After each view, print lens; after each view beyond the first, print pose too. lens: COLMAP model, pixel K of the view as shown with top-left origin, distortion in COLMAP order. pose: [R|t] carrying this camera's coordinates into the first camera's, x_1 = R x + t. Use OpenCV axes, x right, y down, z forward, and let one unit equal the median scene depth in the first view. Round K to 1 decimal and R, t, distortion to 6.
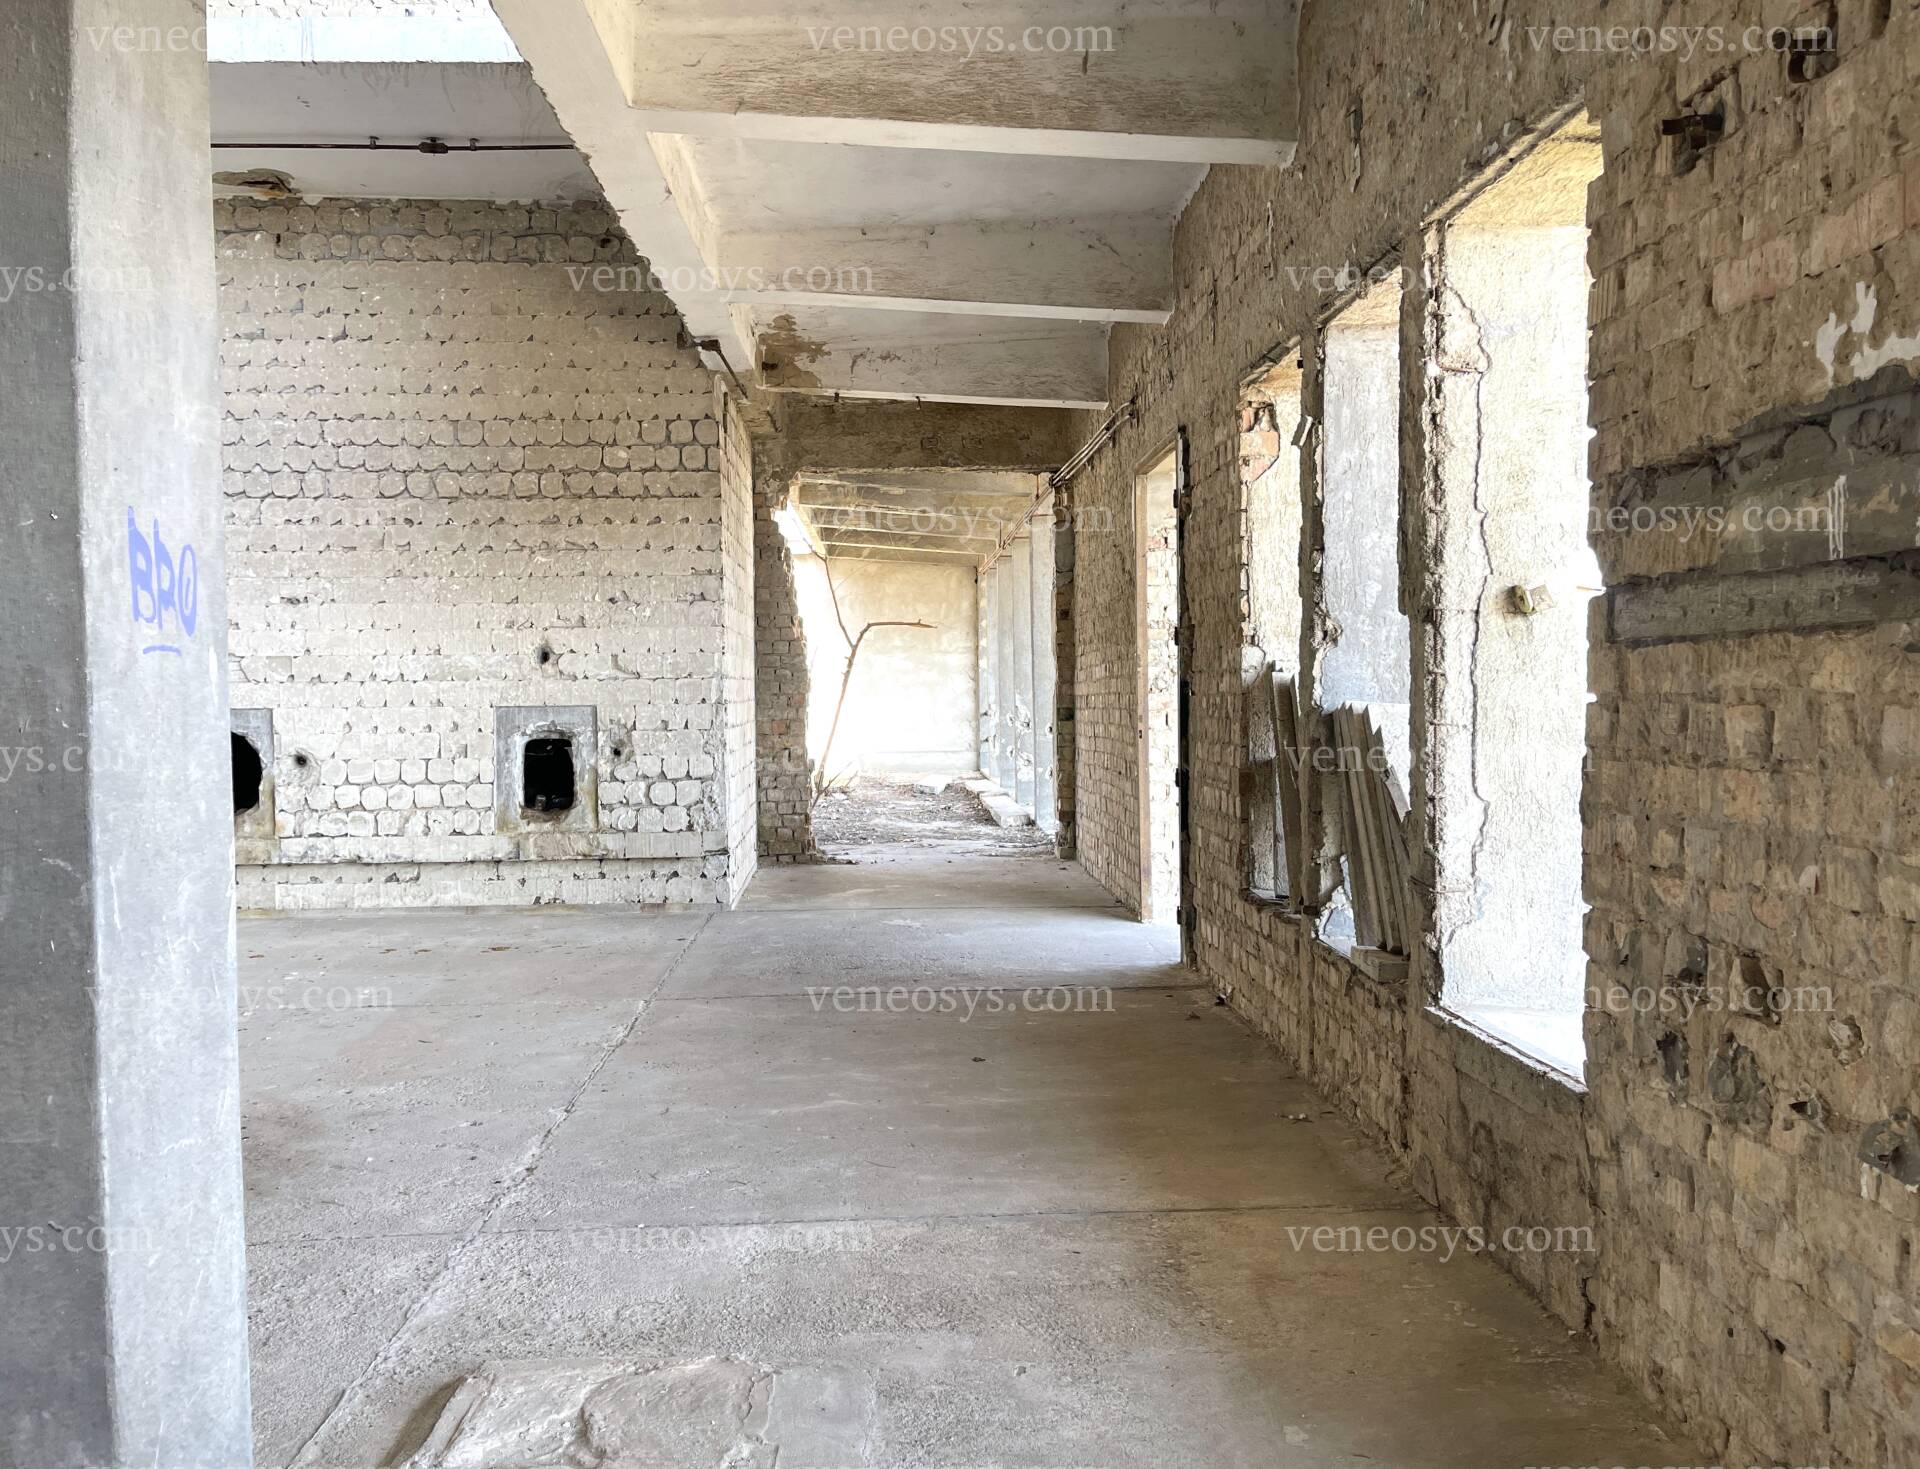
lens RADIAL K [[1504.5, 0, 935.5], [0, 1504.5, 732.9], [0, 0, 1]] dist [0.036638, -0.008143]
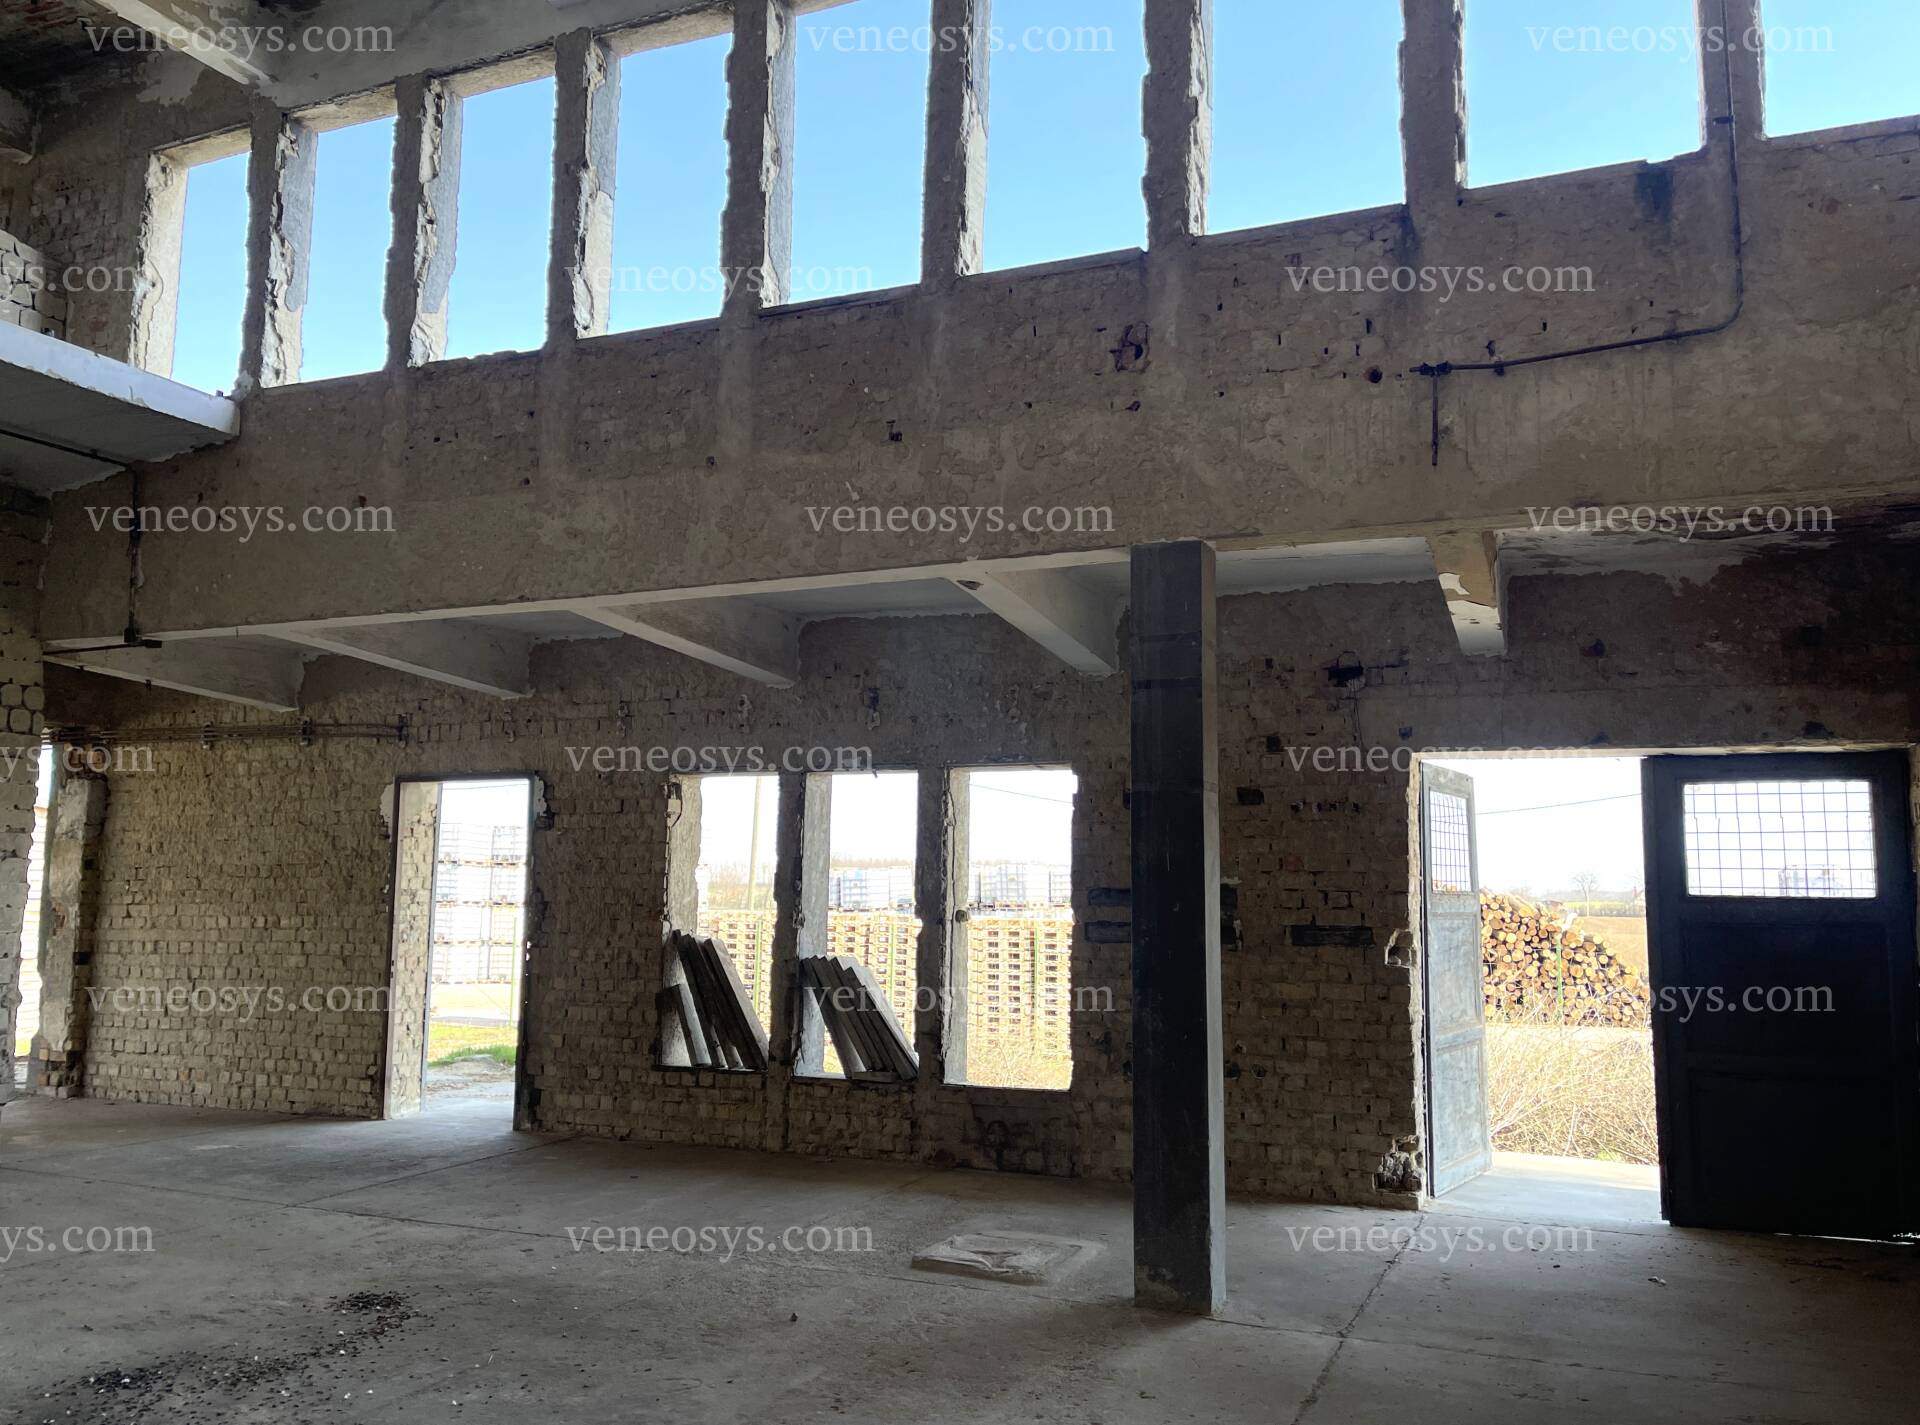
lens RADIAL K [[1504.6, 0, 960.0], [0, 1504.6, 712.5], [0, 0, 1]] dist [0.053526, -0.063531]
pose [[0.409861, 0.124159, 0.903658, -0.847509], [0.014174, 0.989706, -0.142411, -0.028721], [-0.912038, 0.071177, 0.403882, -0.020778]]
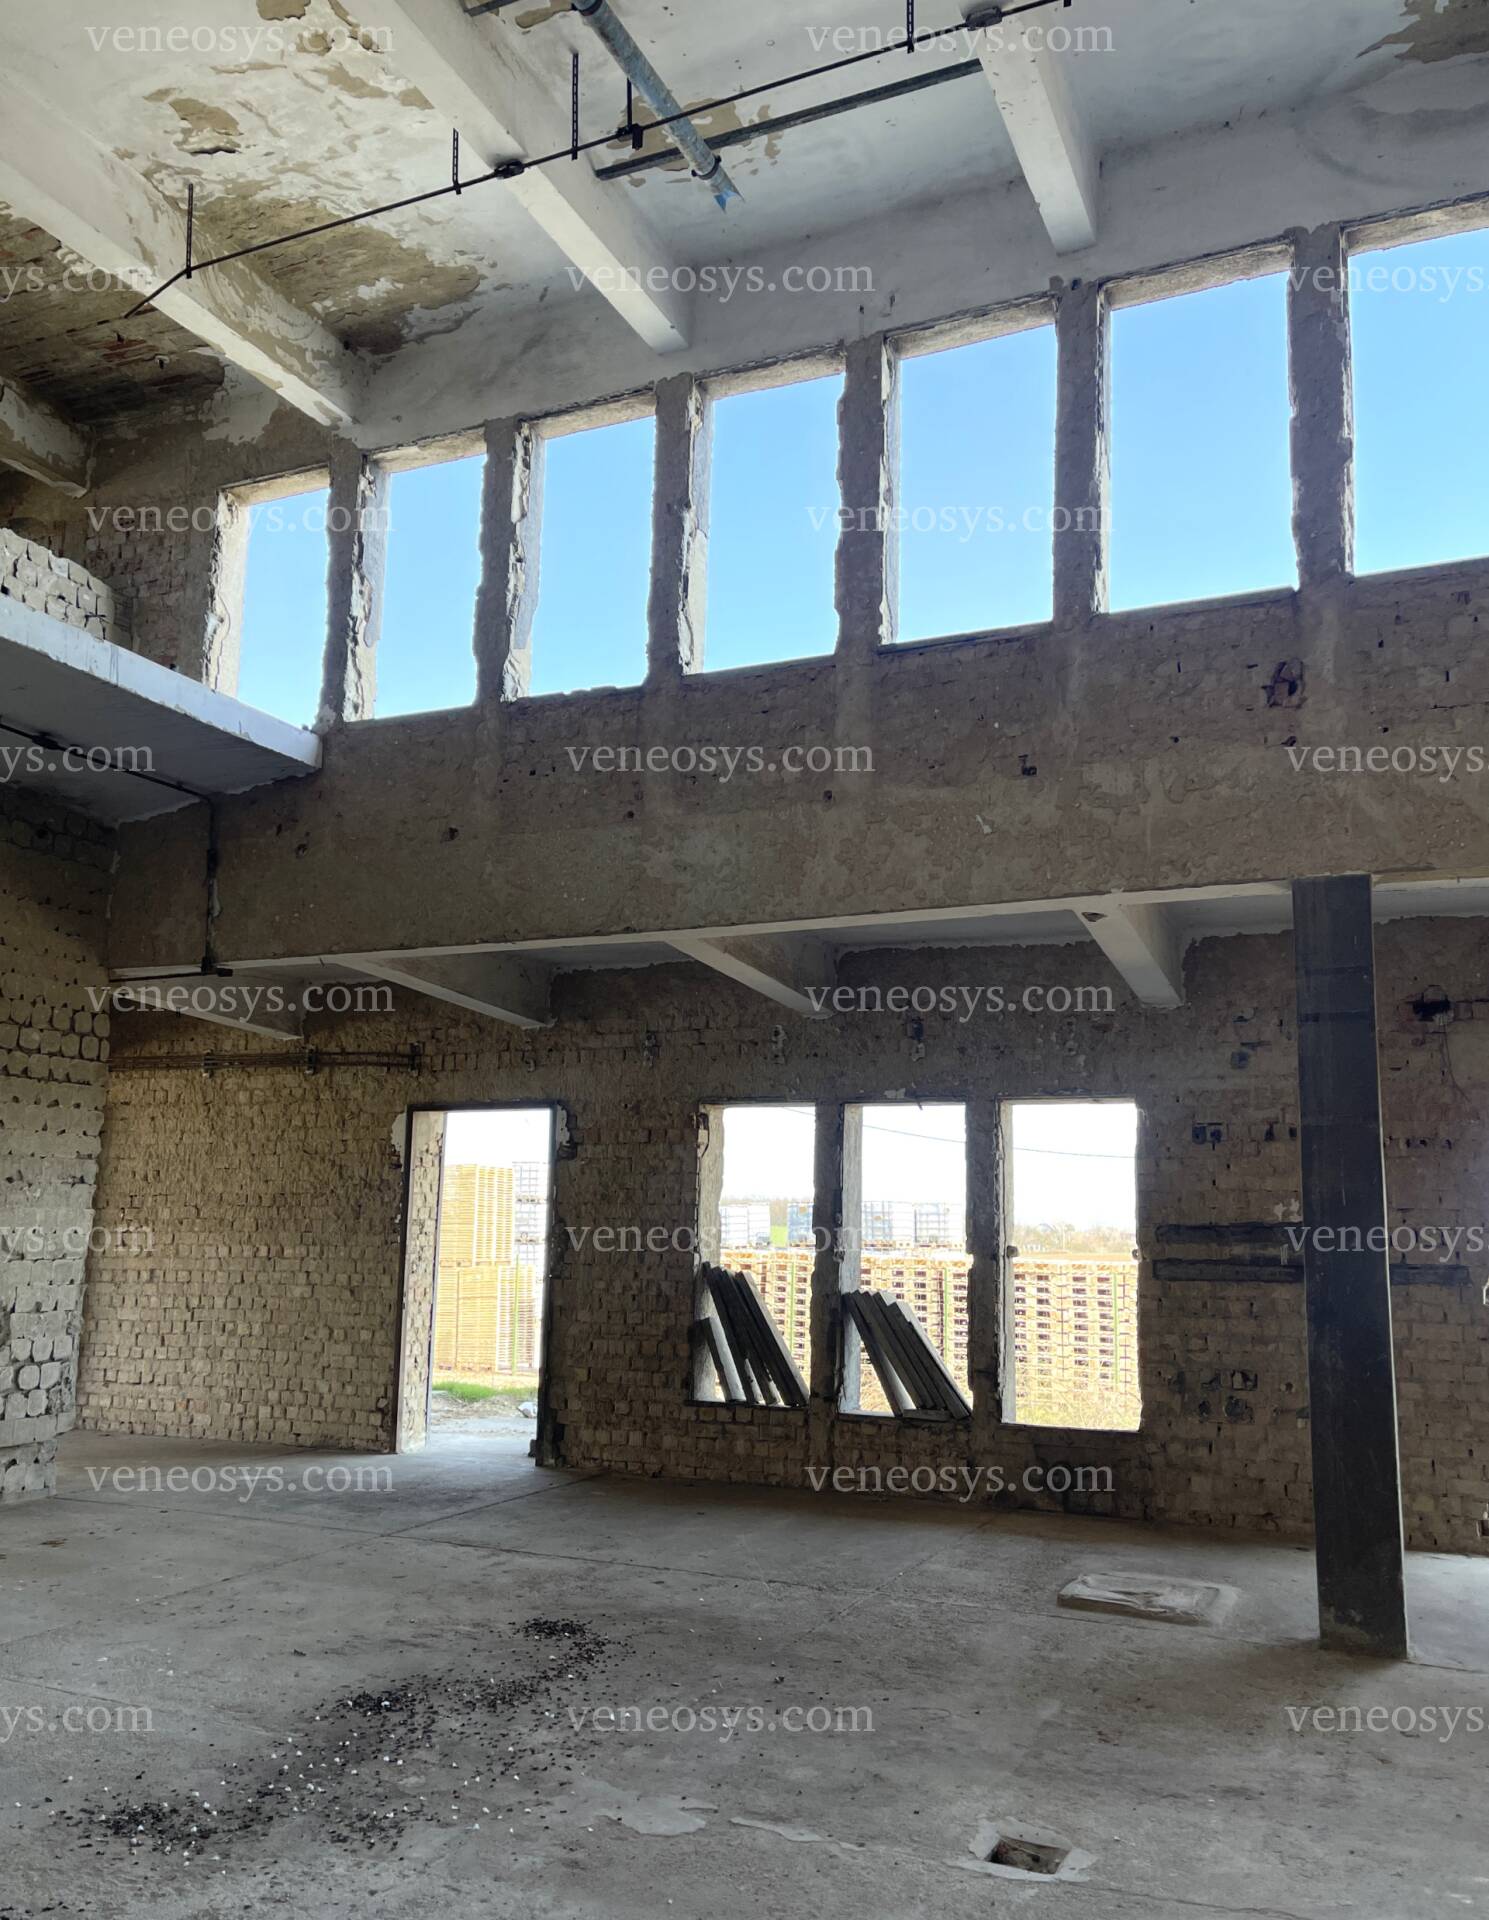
lens RADIAL K [[1557.2, 0, 748.4], [0, 1557.2, 983.8], [0, 0, 1]] dist [0.055410, -0.074143]
pose [[0.430838, 0.160893, 0.887971, -0.945928], [0.005242, 0.983515, -0.180749, -0.025427], [-0.902414, 0.082528, 0.422892, 0.114286]]
